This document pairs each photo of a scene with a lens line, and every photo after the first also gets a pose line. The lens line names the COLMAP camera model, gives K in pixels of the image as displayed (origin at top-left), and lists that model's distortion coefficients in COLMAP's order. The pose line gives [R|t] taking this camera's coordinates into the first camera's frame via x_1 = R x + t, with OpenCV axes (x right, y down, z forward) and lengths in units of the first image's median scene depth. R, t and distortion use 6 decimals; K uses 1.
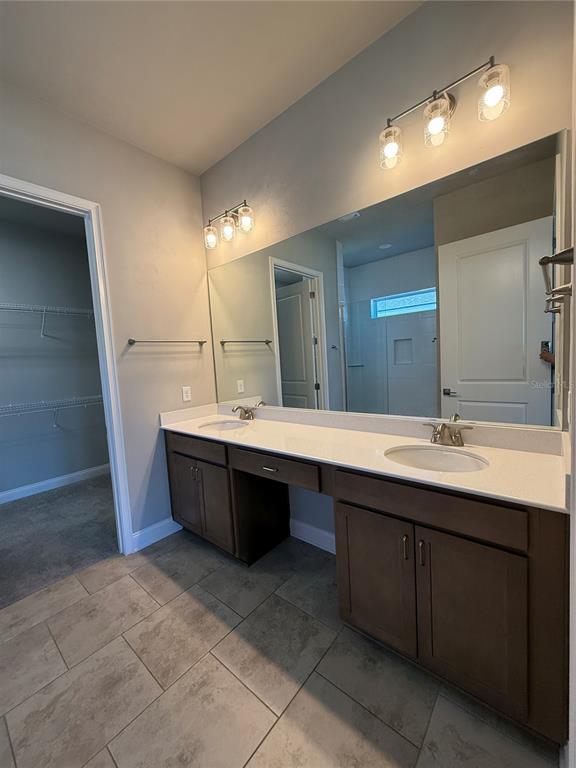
lens RADIAL K [[305.7, 0, 288.0], [0, 305.7, 384.0], [0, 0, 1]] dist [0.000567, 0.000307]
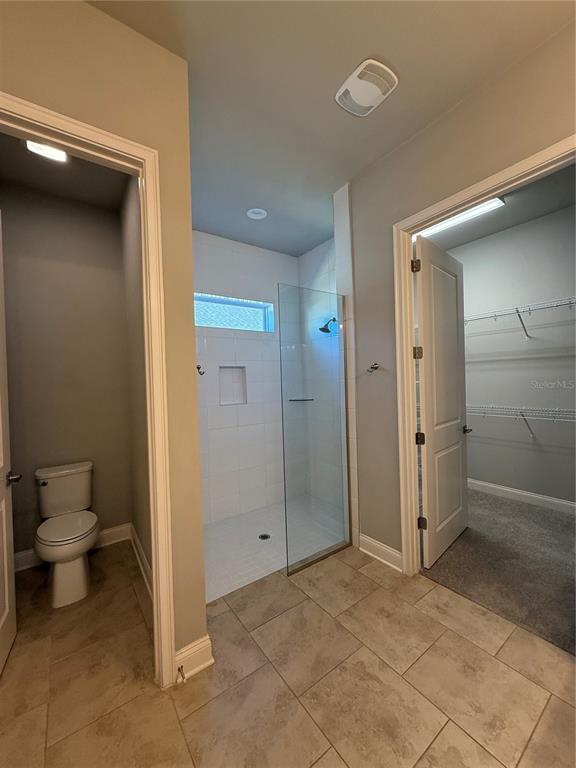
lens RADIAL K [[305.7, 0, 288.0], [0, 305.7, 384.0], [0, 0, 1]] dist [0.000567, 0.000307]
pose [[-0.235804, 0.080027, -0.968500, 0.271814], [-0.036885, 0.995148, 0.091209, -0.114540], [0.971100, 0.057230, -0.231708, 0.760293]]
